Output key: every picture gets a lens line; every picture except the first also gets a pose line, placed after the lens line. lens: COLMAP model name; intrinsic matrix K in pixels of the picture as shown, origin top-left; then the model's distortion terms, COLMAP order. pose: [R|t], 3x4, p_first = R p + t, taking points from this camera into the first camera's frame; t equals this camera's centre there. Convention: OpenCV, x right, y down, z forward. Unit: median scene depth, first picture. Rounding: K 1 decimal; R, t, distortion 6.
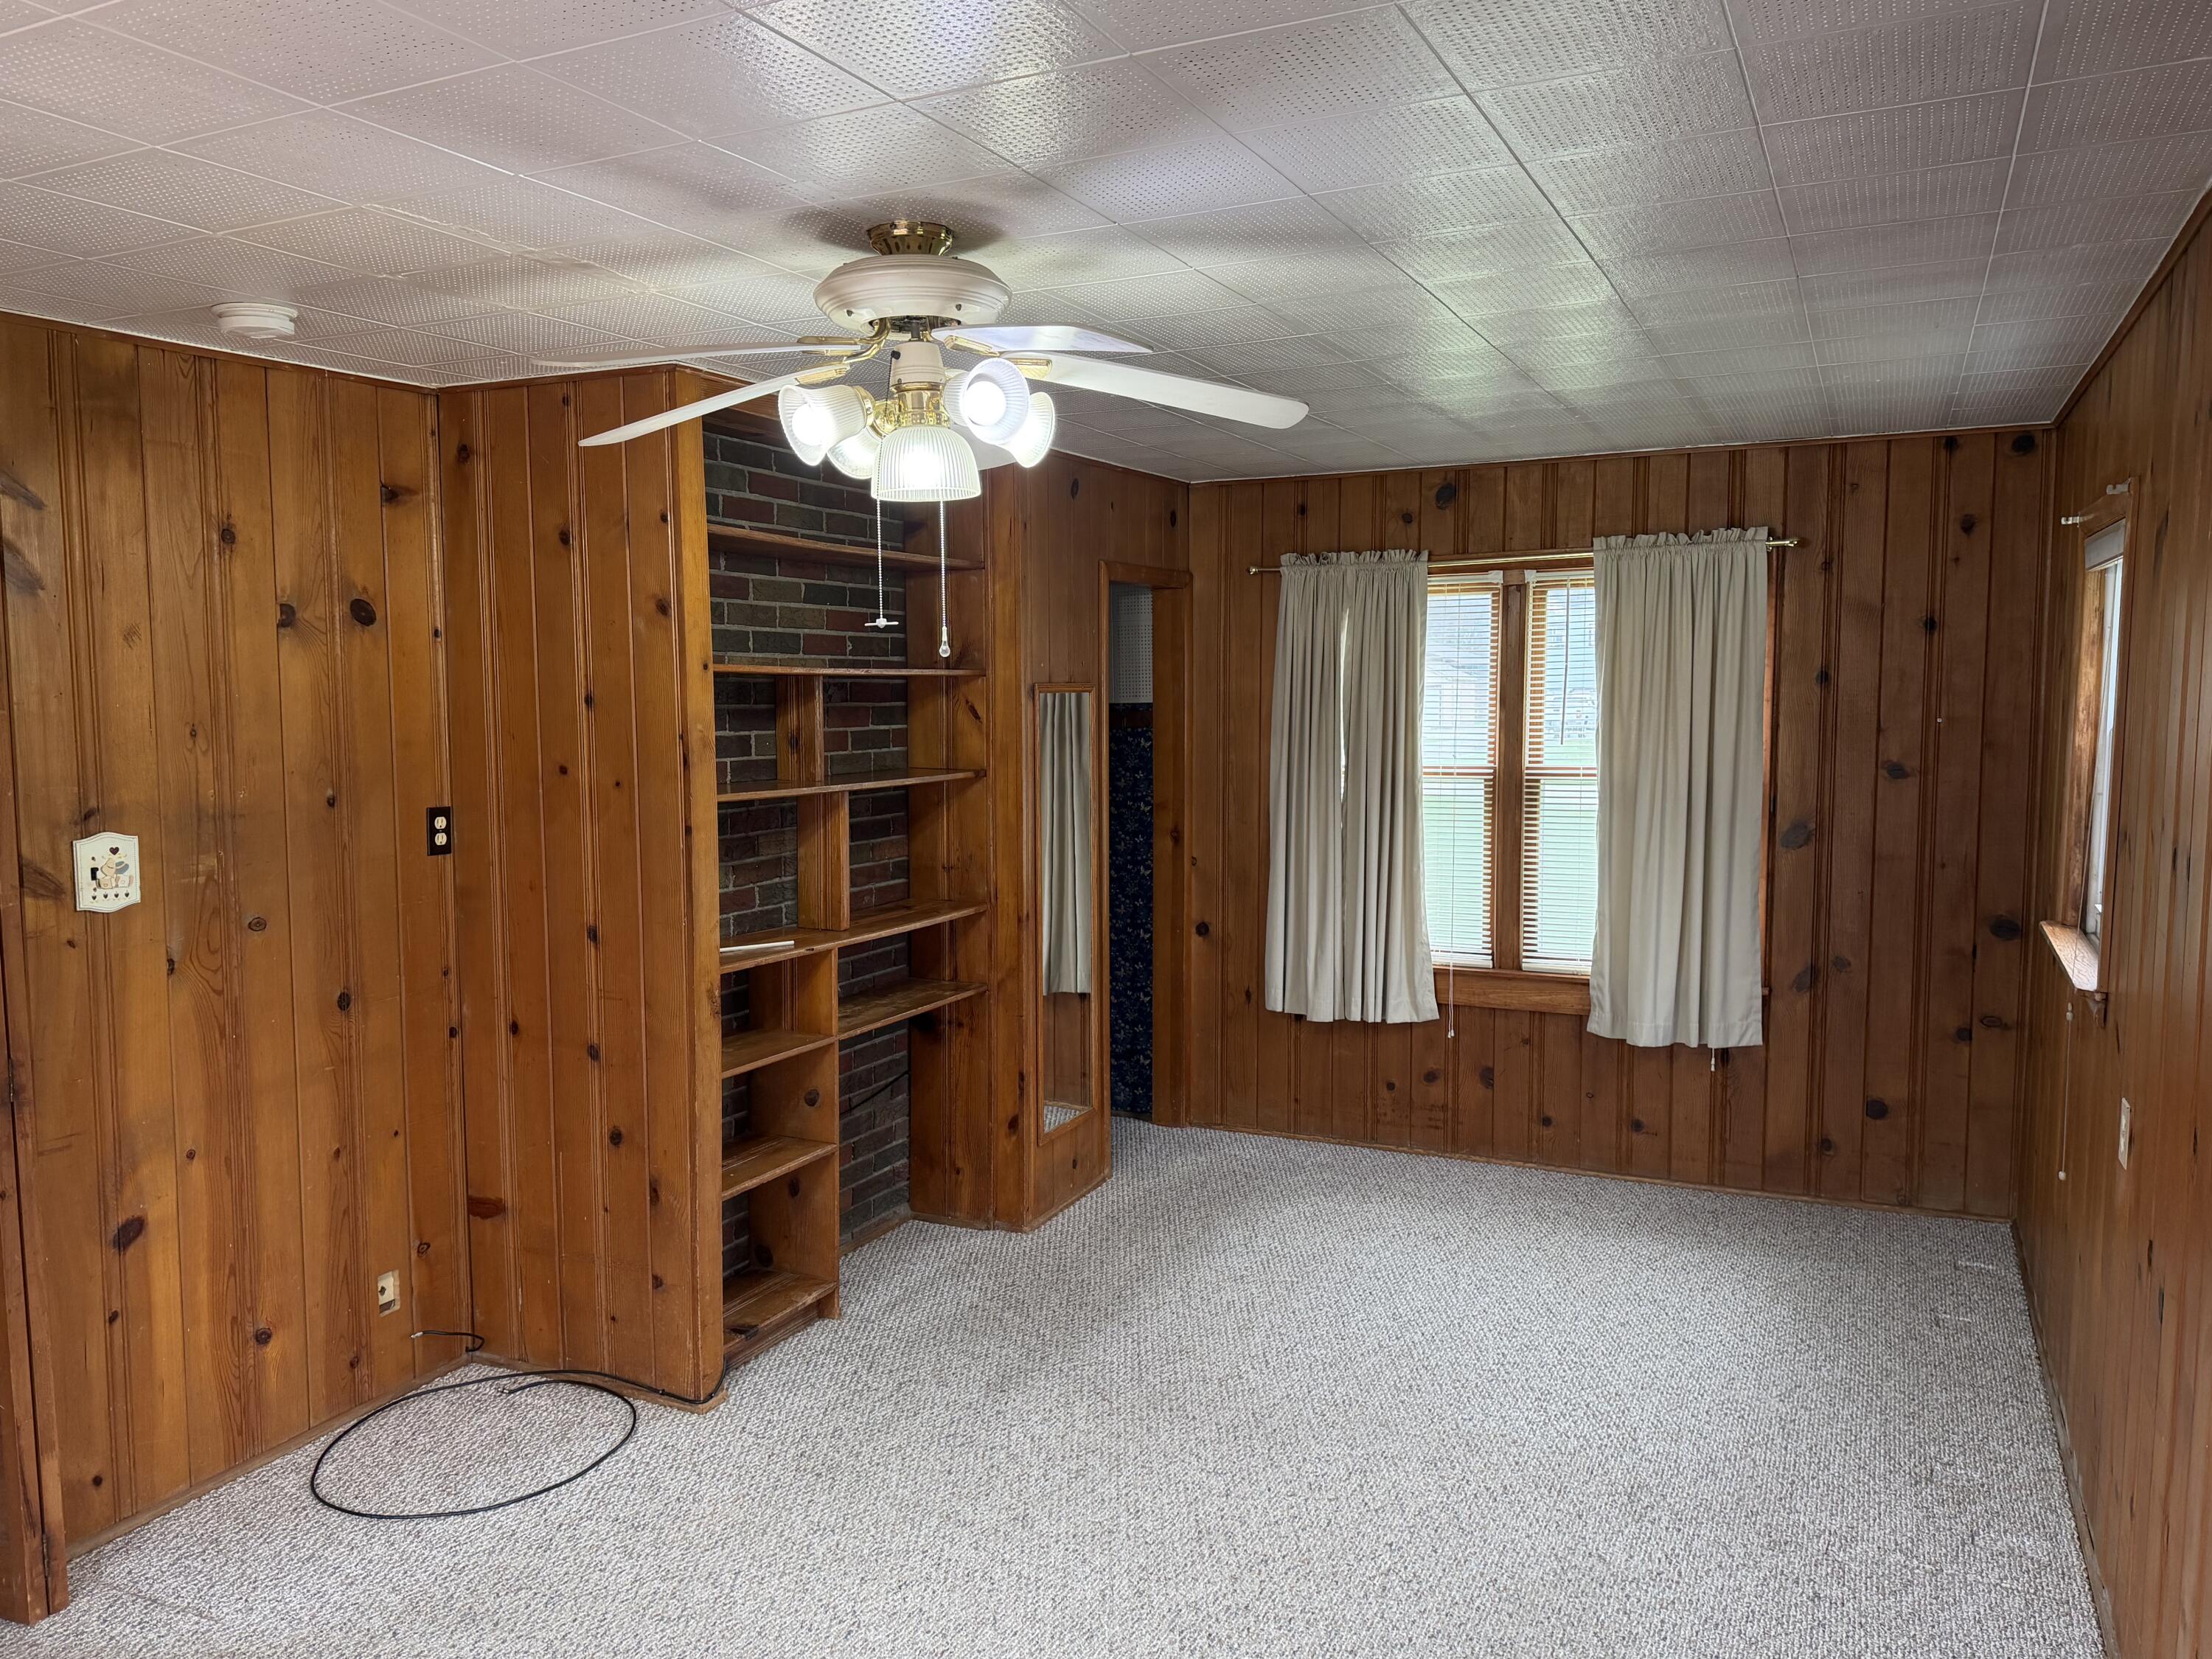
lens RADIAL K [[1643.6, 0, 1103.0], [0, 1643.6, 819.6], [0, 0, 1]] dist [0.061717, -0.036171]
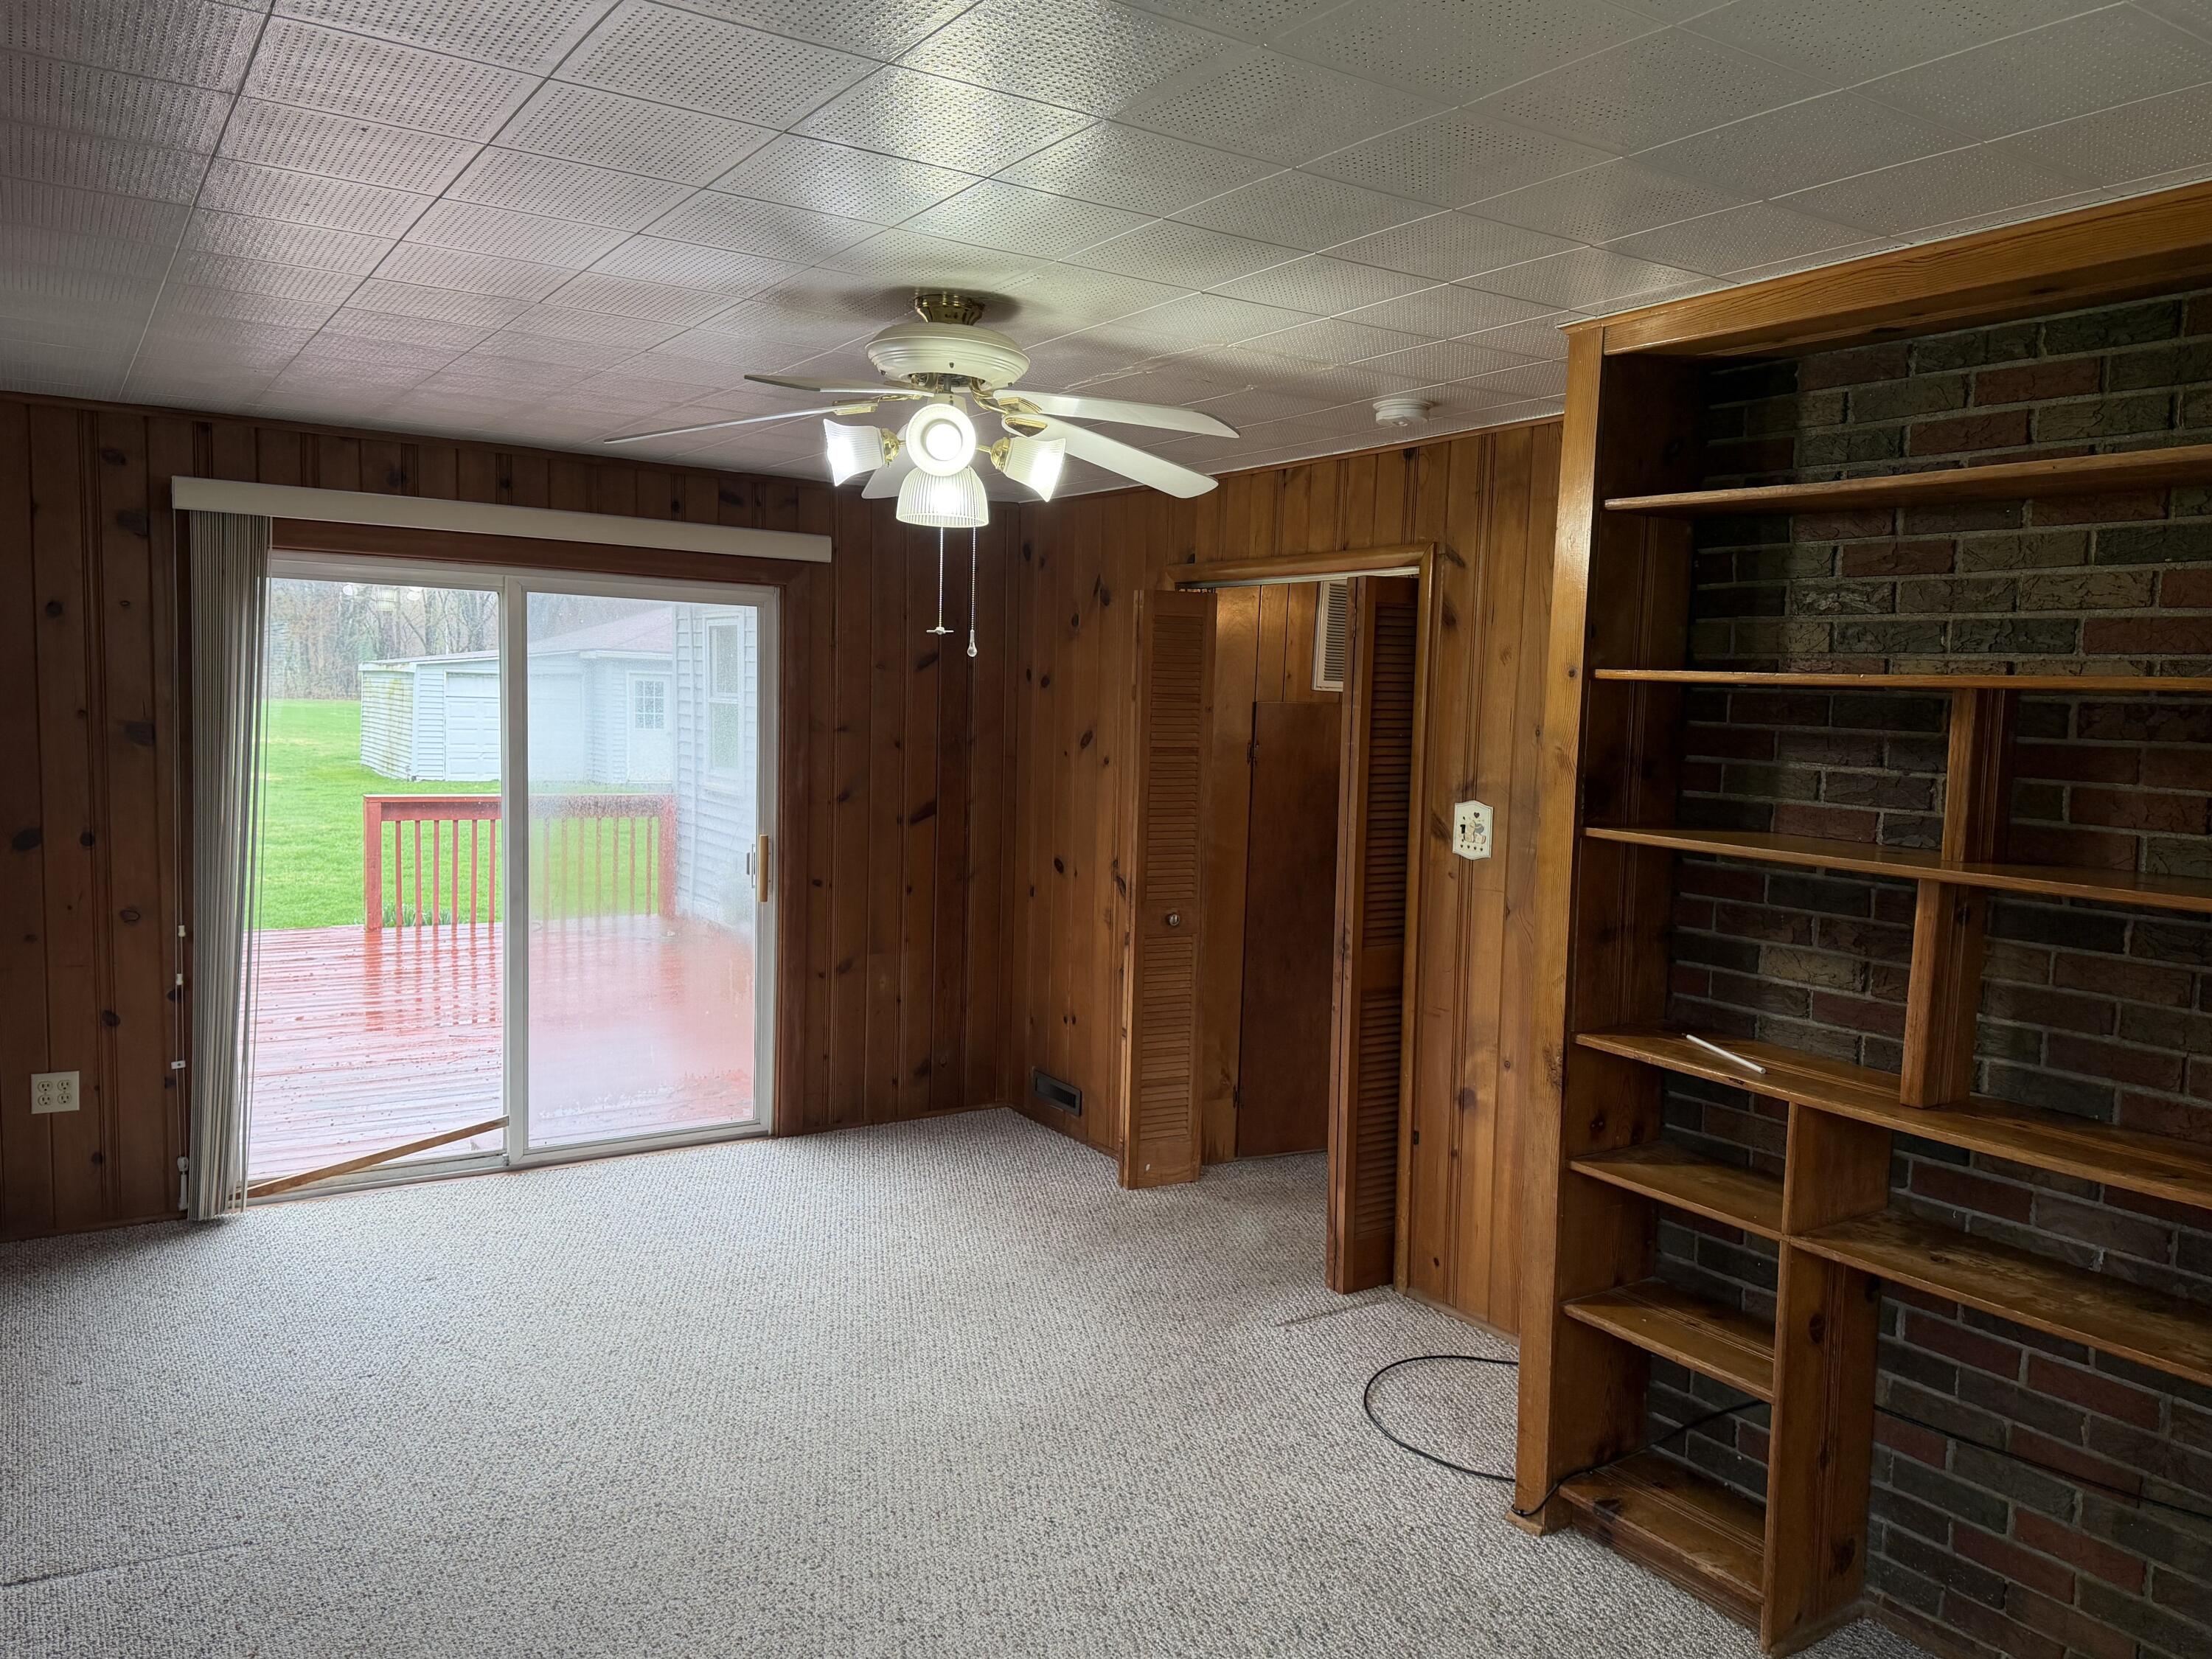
lens RADIAL K [[1643.6, 0, 1099.4], [0, 1643.6, 833.9], [0, 0, 1]] dist [0.061717, -0.036171]
pose [[-0.501697, 0.070928, -0.862130, 0.473715], [-0.094783, 0.986125, 0.136286, -0.079296], [0.859835, 0.150089, -0.488013, 0.929774]]
